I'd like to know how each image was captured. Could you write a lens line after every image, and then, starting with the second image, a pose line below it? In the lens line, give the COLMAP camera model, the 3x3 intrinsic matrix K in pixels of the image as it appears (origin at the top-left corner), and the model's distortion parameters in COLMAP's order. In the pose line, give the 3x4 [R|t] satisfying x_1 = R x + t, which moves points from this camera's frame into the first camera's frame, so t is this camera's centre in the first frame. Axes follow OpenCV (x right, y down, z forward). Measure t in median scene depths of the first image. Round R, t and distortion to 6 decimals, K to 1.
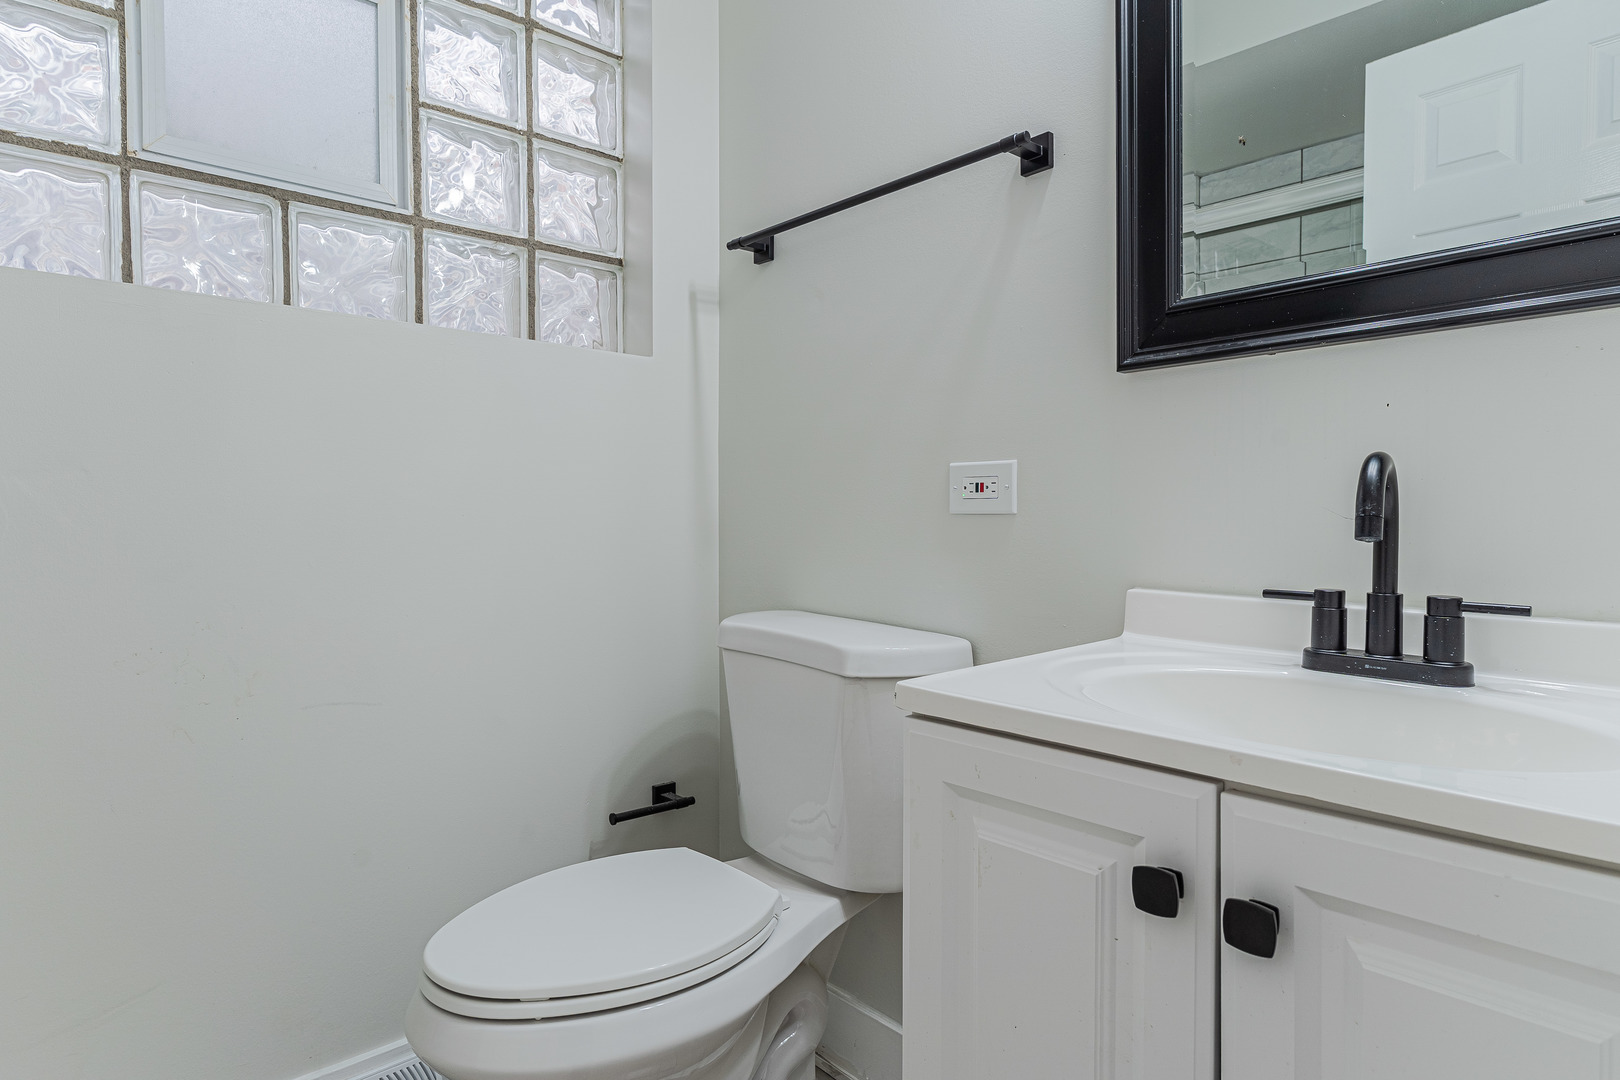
lens RADIAL K [[906.4, 0, 794.7], [0, 906.4, 556.0], [0, 0, 1]] dist [0.004973, -0.003425]
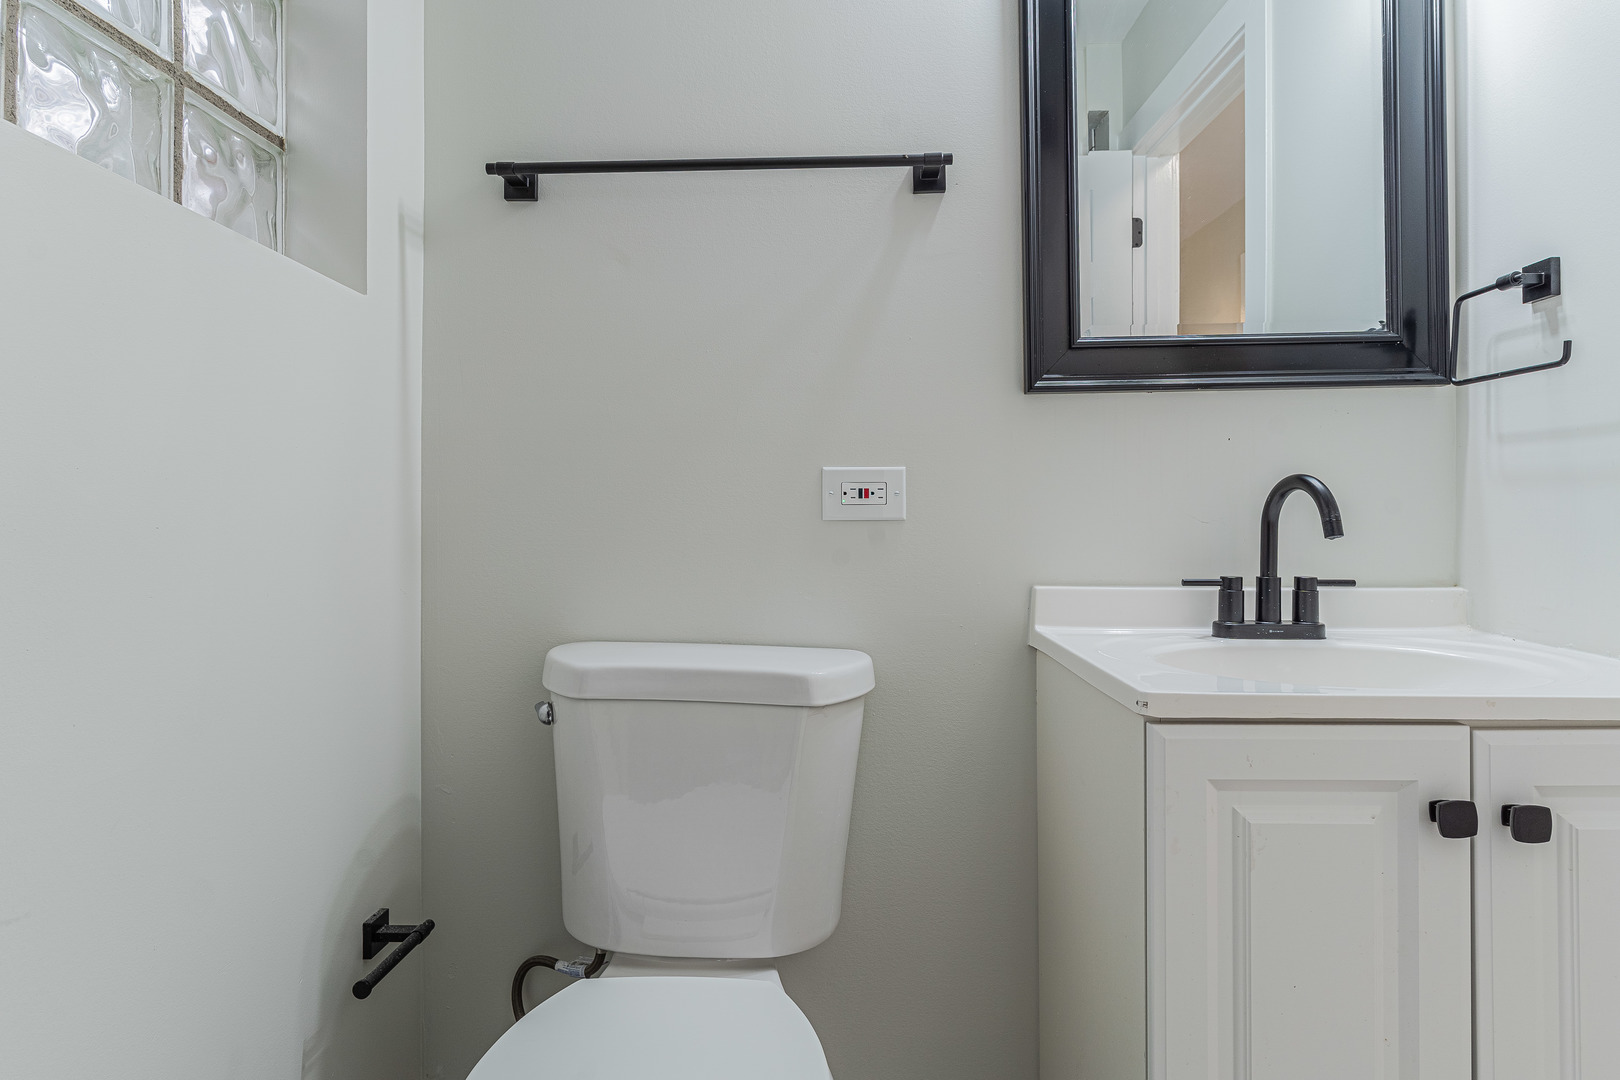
lens RADIAL K [[906.4, 0, 808.8], [0, 906.4, 529.6], [0, 0, 1]] dist [0.004973, -0.003425]
pose [[0.691512, -0.011258, 0.722277, -0.583214], [0.037174, 0.999108, -0.020017, -0.020474], [-0.721408, 0.040693, 0.691314, 0.393793]]
